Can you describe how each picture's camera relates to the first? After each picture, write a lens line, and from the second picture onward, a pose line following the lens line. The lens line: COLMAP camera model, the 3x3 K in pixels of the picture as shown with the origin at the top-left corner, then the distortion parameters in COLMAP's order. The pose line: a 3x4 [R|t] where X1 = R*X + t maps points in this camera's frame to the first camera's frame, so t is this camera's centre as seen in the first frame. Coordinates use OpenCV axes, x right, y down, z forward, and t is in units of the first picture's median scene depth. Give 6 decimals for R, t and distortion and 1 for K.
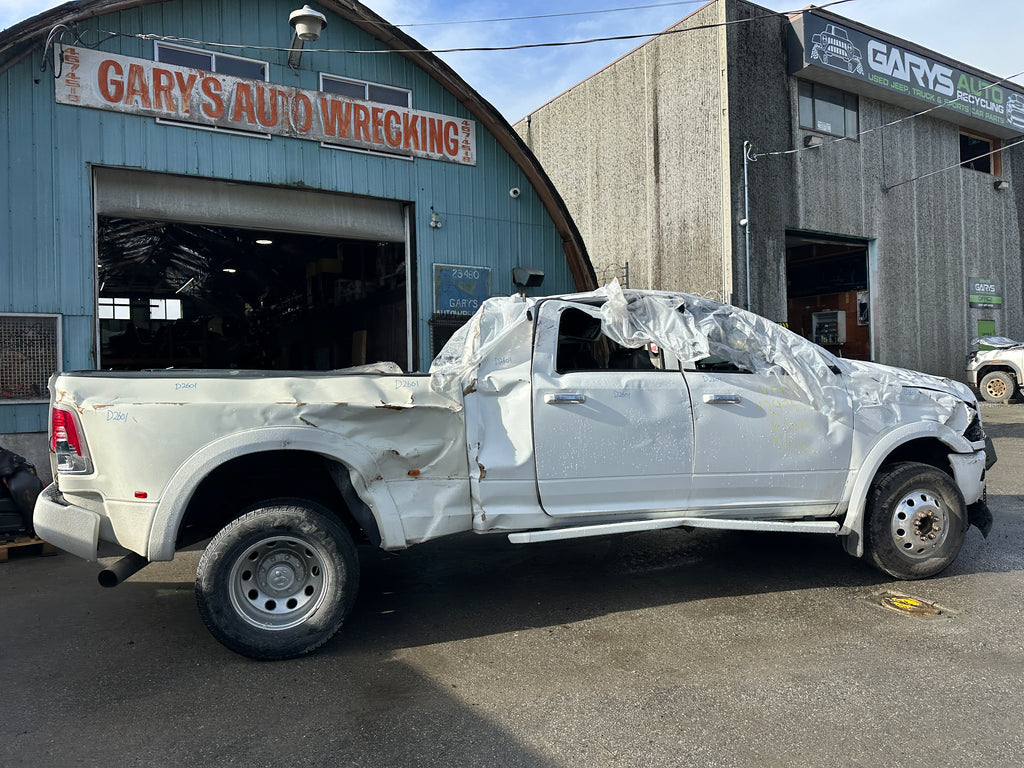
lens RADIAL K [[720.0, 0, 514.7], [0, 720.0, 390.6], [0, 0, 1]] dist [0.051663, -0.060723]
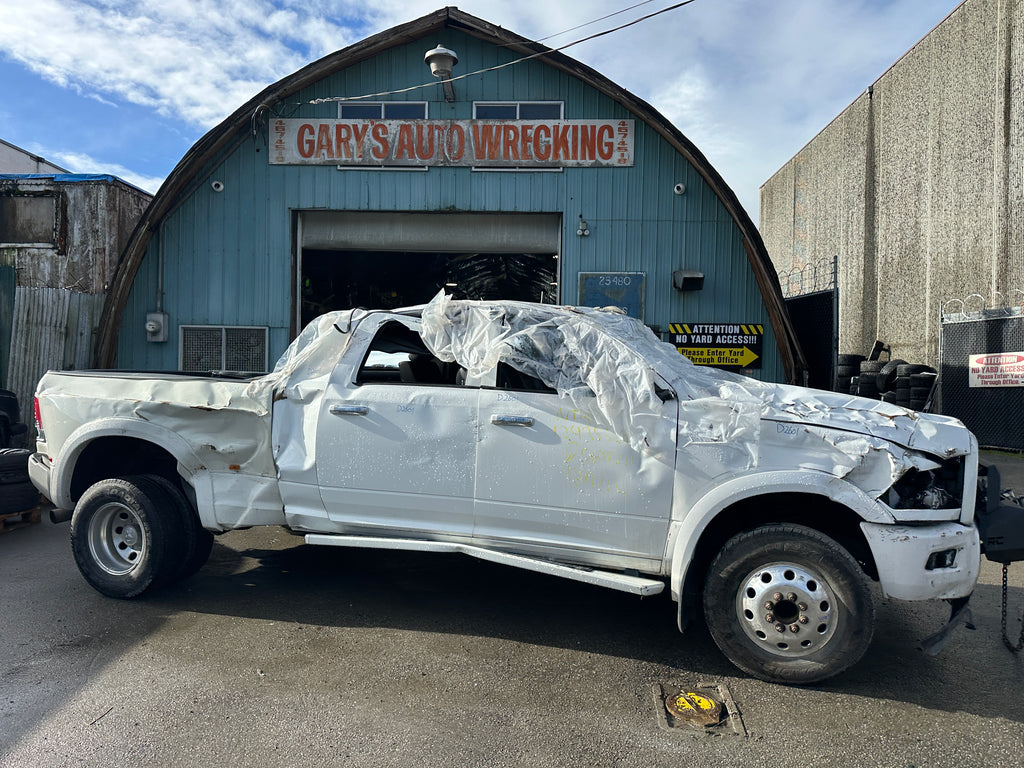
lens RADIAL K [[720.0, 0, 509.9], [0, 720.0, 401.8], [0, 0, 1]] dist [0.051663, -0.060723]
pose [[0.832220, 0.051500, -0.552048, 0.418336], [-0.046809, 0.998648, 0.022598, -0.017230], [0.552466, 0.007034, 0.833506, 0.135396]]
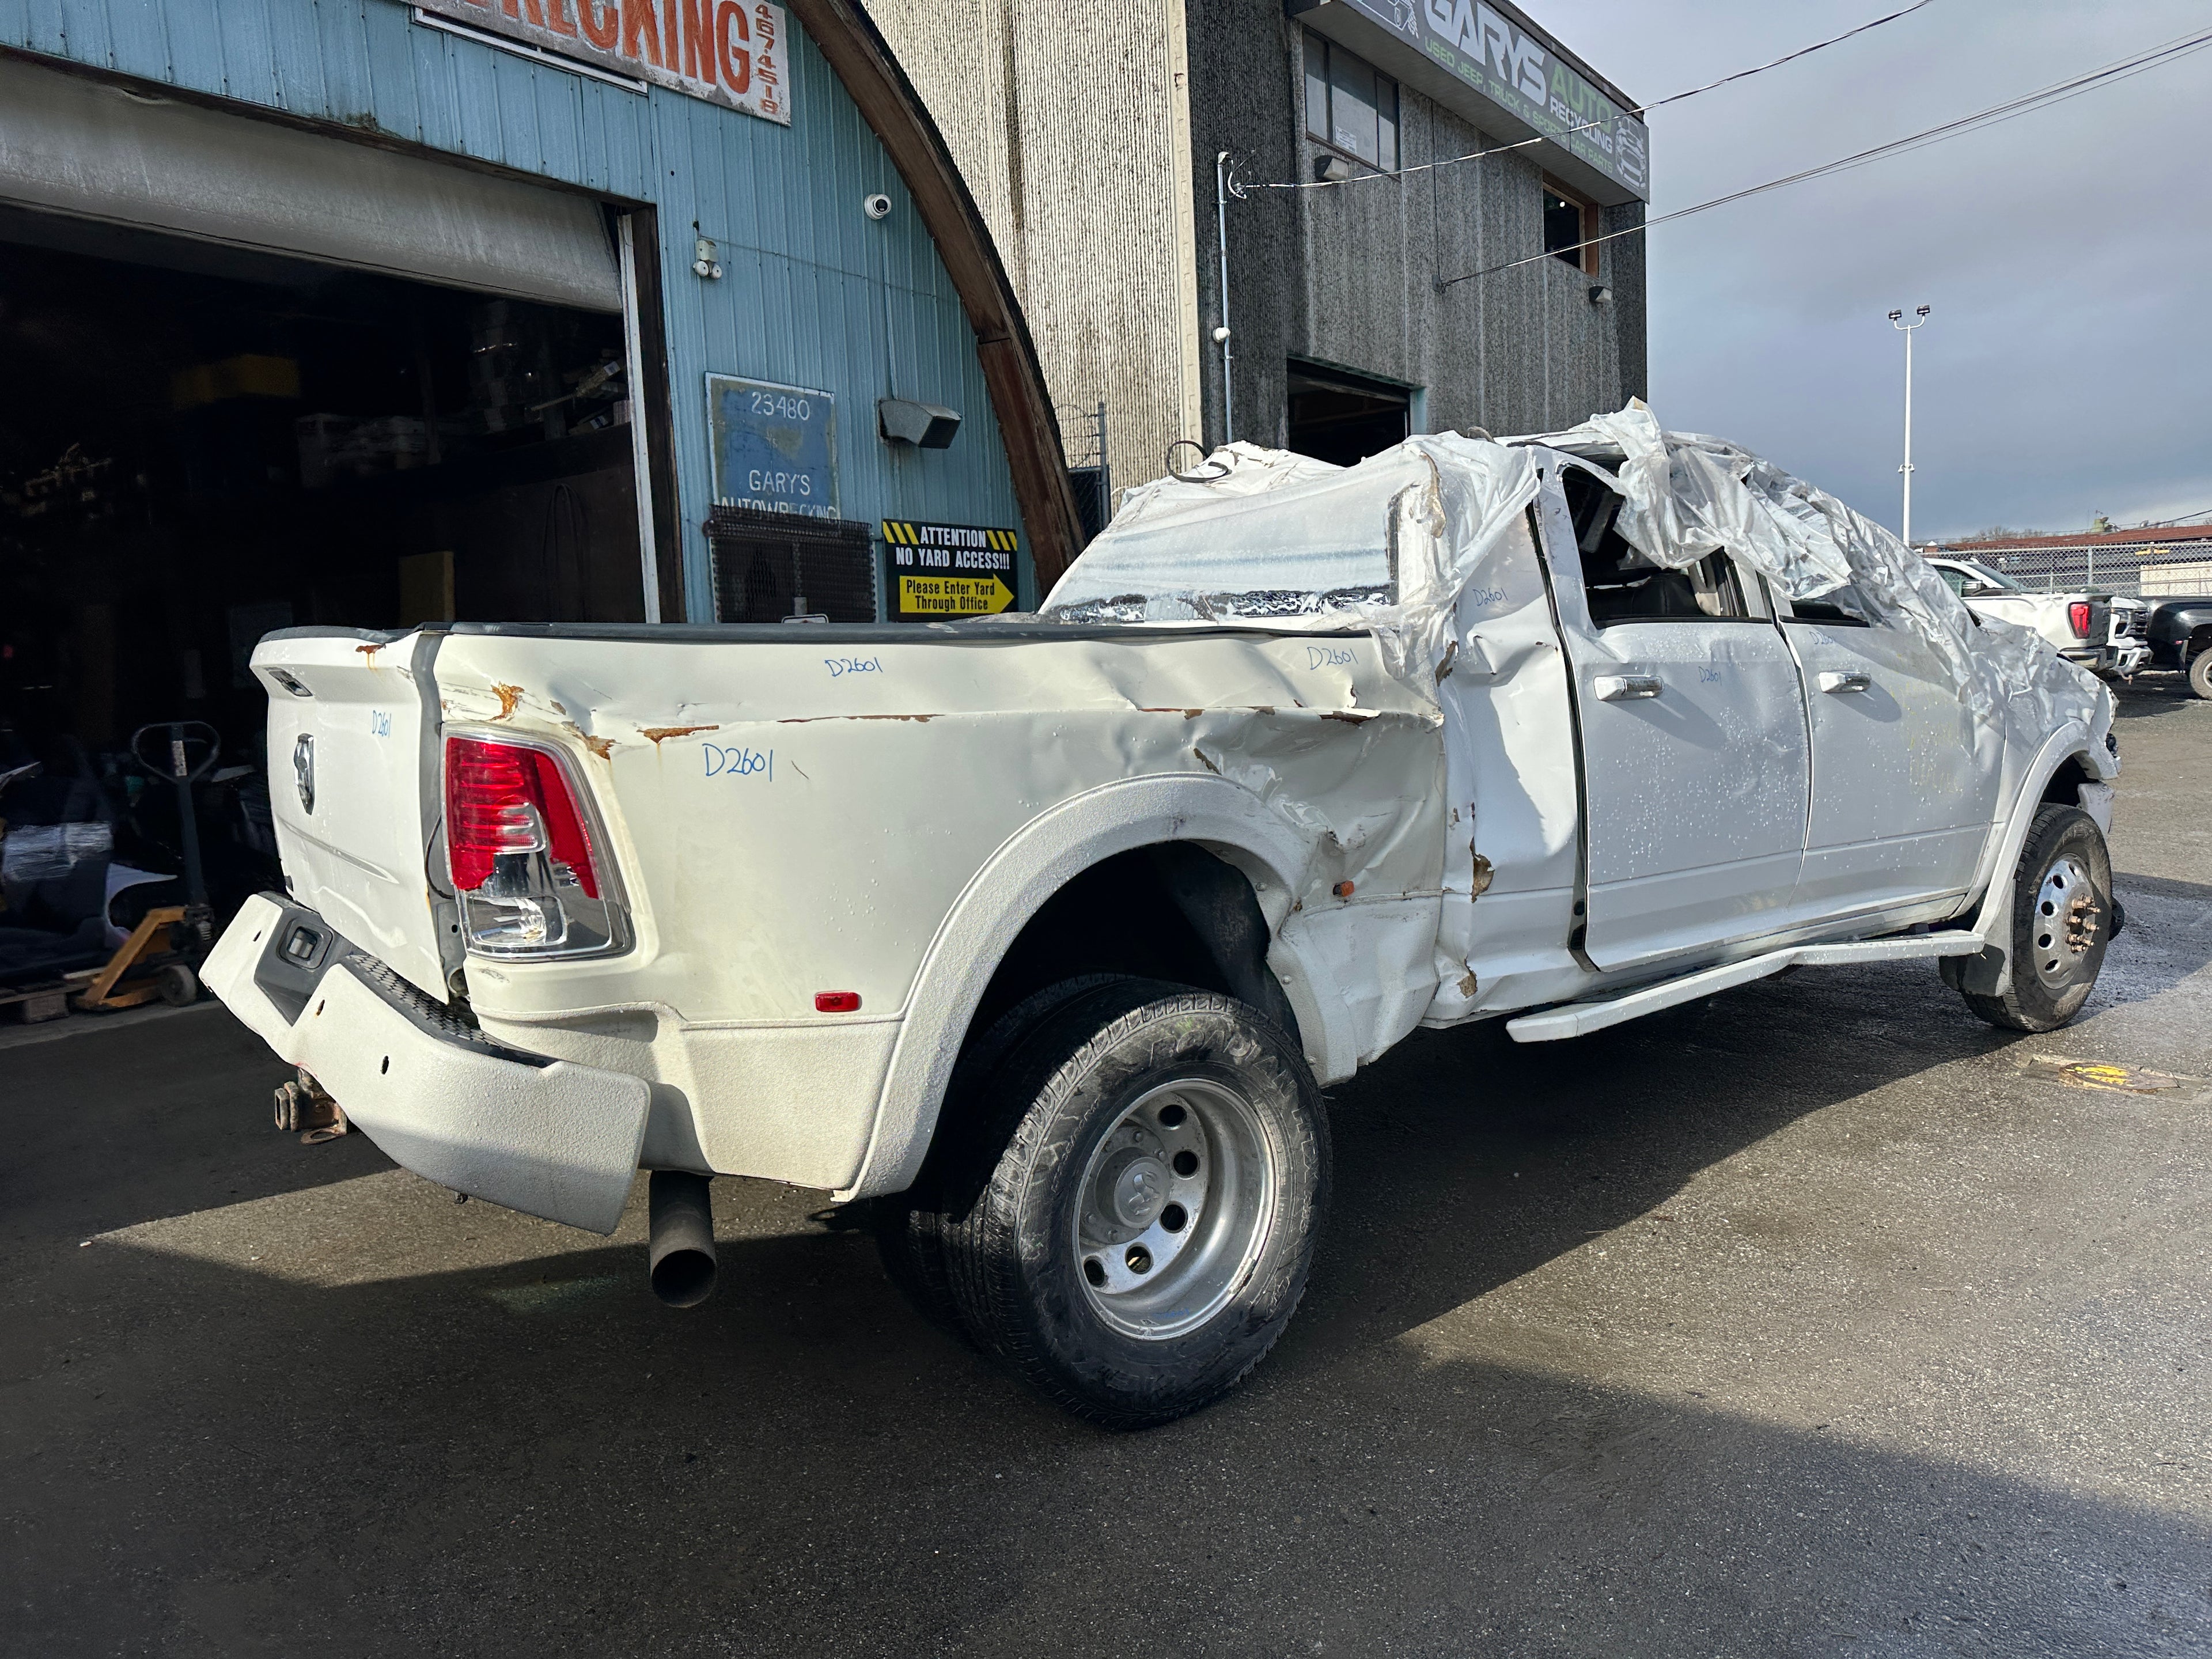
lens RADIAL K [[1555.2, 0, 1119.5], [0, 1555.2, 851.1], [0, 0, 1]] dist [0.051663, -0.060723]
pose [[0.924001, -0.060766, 0.377531, -0.276718], [0.027062, 0.995209, 0.093951, 0.006382], [-0.381431, -0.076595, 0.921219, 0.136069]]
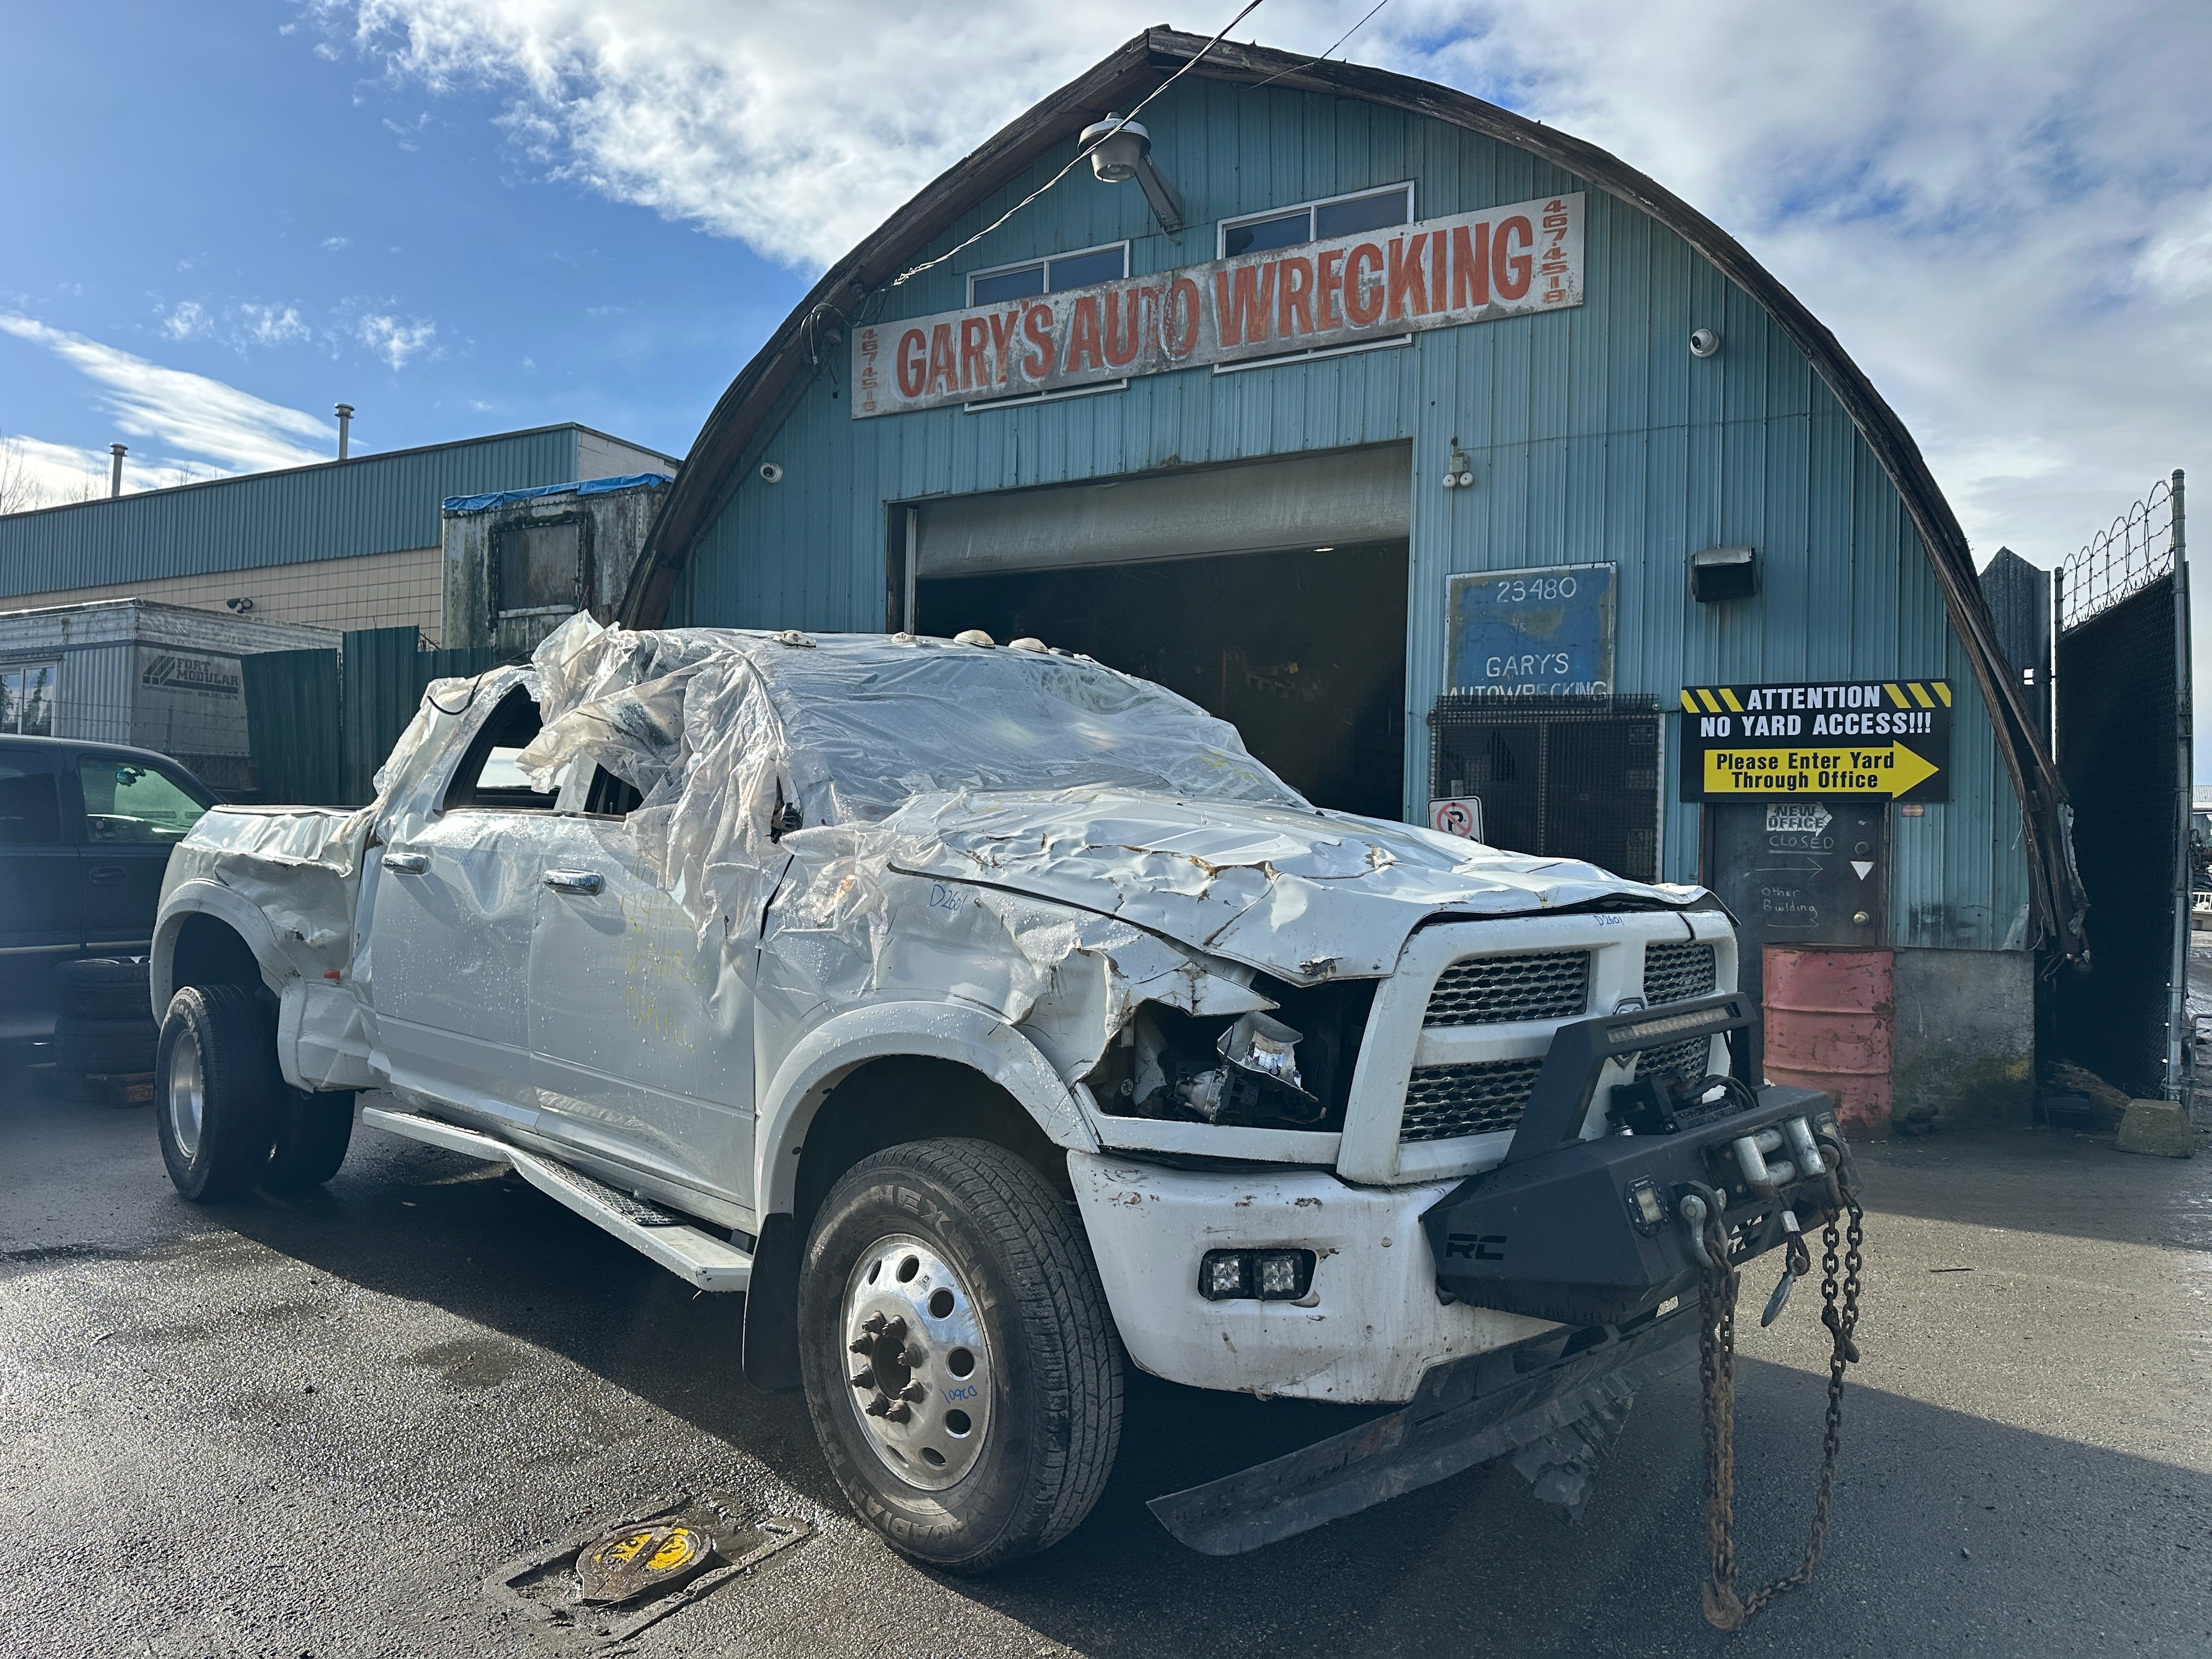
lens RADIAL K [[1555.2, 0, 1073.3], [0, 1555.2, 853.4], [0, 0, 1]] dist [0.051663, -0.060723]
pose [[0.487516, 0.028335, -0.872654, 0.648873], [-0.049715, 0.998753, 0.004656, -0.012215], [0.871697, 0.041114, 0.488317, 0.434926]]
